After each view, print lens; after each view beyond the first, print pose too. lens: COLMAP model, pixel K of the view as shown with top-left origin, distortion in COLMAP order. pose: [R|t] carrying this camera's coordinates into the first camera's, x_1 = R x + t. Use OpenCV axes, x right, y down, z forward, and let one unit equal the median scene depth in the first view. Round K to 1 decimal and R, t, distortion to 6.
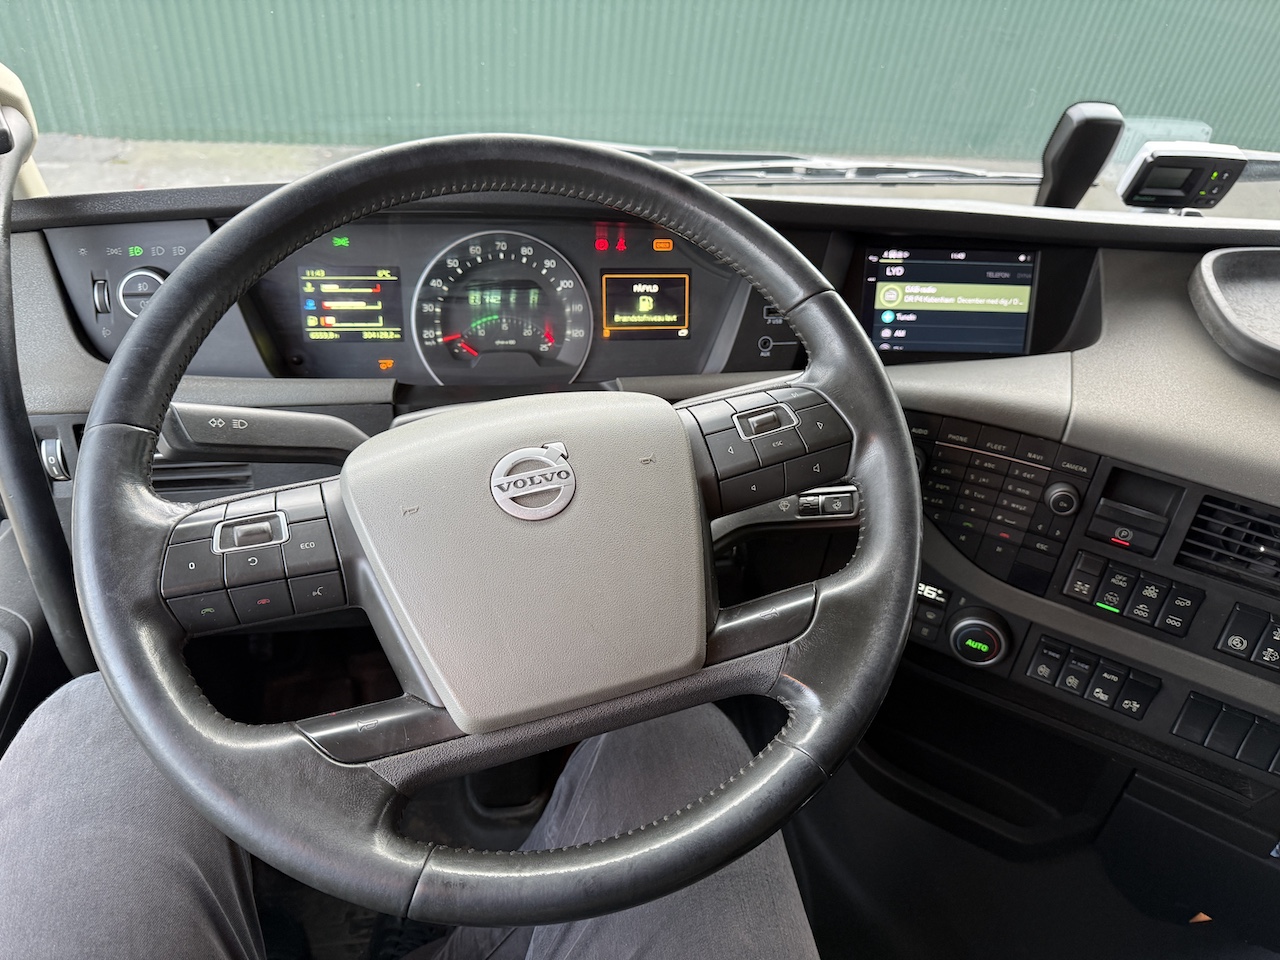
lens RADIAL K [[887.2, 0, 656.6], [0, 887.2, 499.5], [0, 0, 1]] dist [0.132816, -0.272887]
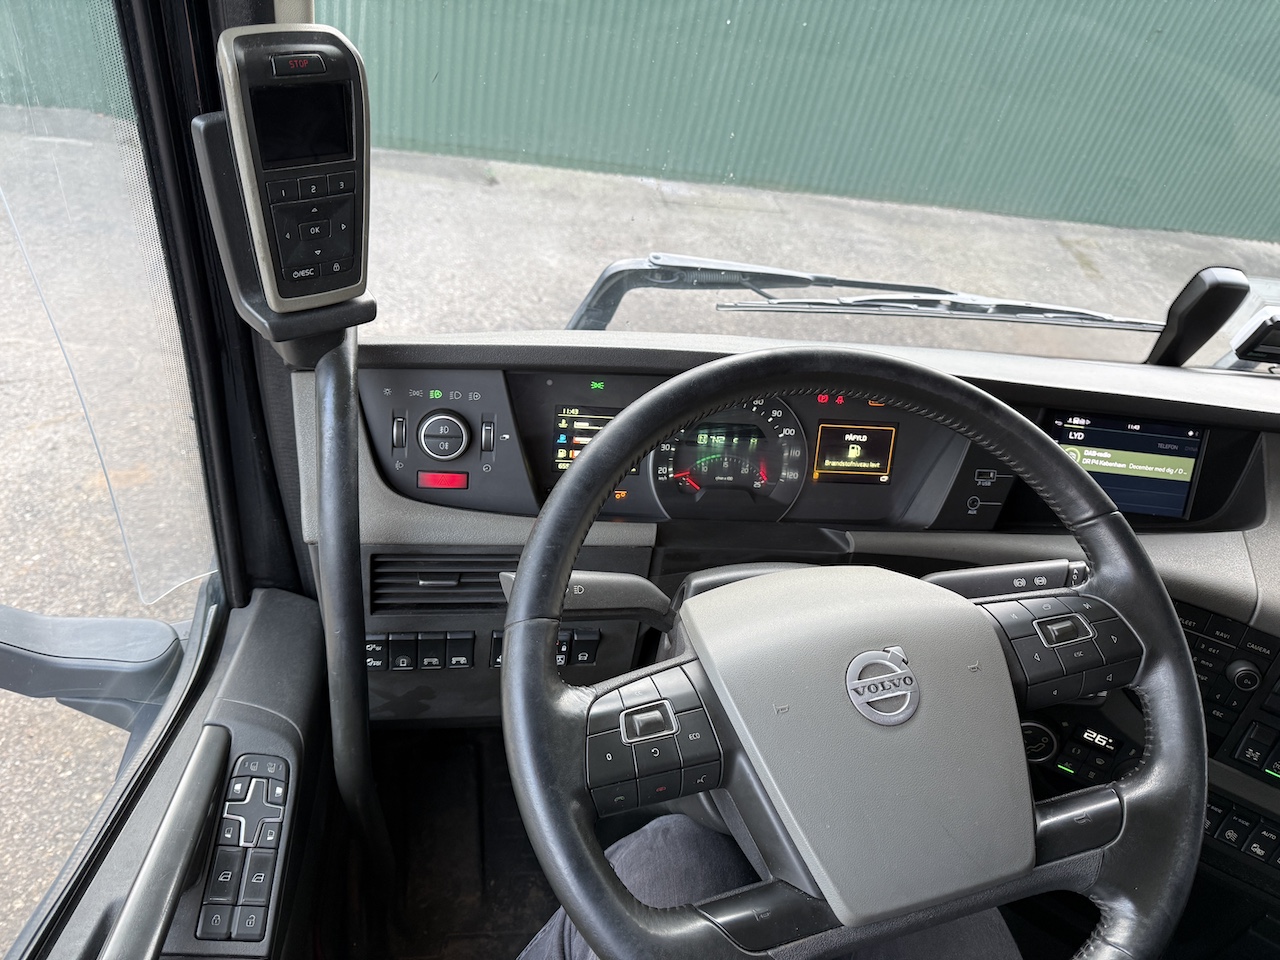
lens RADIAL K [[884.9, 0, 637.9], [0, 884.9, 486.1], [0, 0, 1]] dist [0.054207, -0.095056]
pose [[0.996819, 0.075115, 0.026633, -0.314861], [-0.074581, 0.997004, -0.020511, -0.143210], [-0.028094, 0.018459, 0.999435, -0.069472]]
